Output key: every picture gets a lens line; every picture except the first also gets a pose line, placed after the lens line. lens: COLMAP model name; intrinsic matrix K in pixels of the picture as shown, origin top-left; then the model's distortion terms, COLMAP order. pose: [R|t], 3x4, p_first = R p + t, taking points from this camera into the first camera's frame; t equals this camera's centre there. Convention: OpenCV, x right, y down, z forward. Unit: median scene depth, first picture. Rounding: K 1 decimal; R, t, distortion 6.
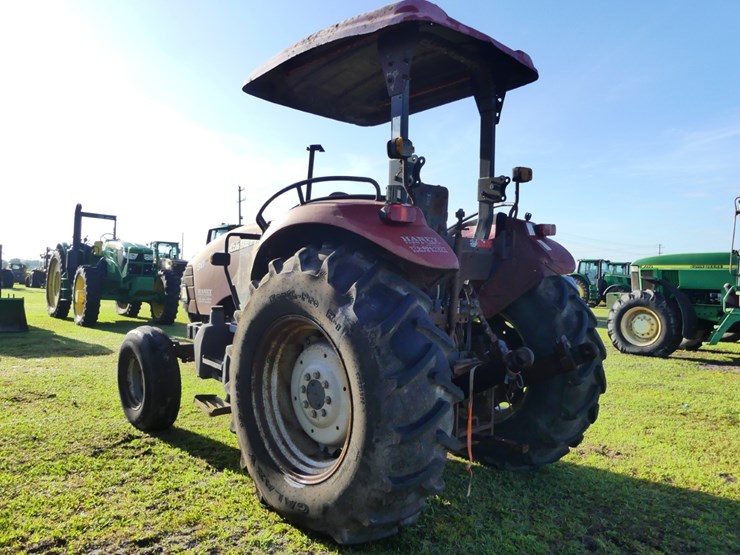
lens RADIAL K [[563.9, 0, 384.0], [0, 563.9, 280.5], [0, 0, 1]] dist [-0.038989, 0.031525]
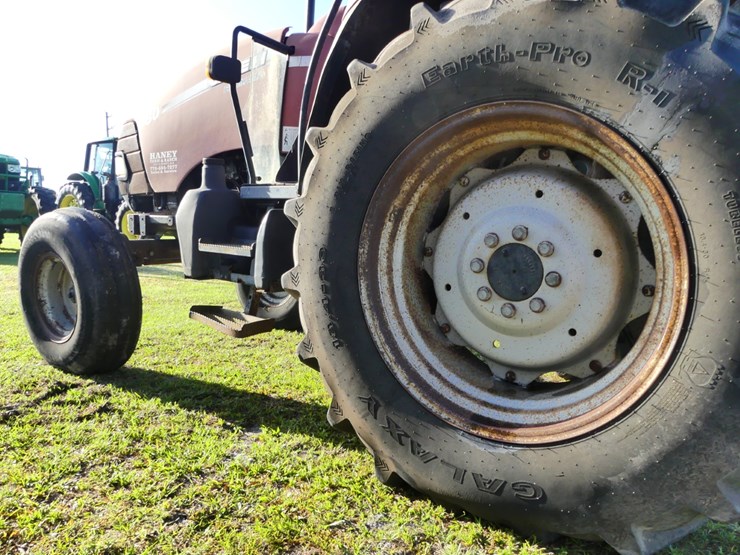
lens RADIAL K [[563.9, 0, 384.0], [0, 563.9, 280.5], [0, 0, 1]] dist [-0.038989, 0.031525]
pose [[0.978717, -0.026919, 0.203439, -0.303555], [0.005245, 0.994317, 0.106332, 0.137771], [-0.205145, -0.103002, 0.973296, 0.467530]]
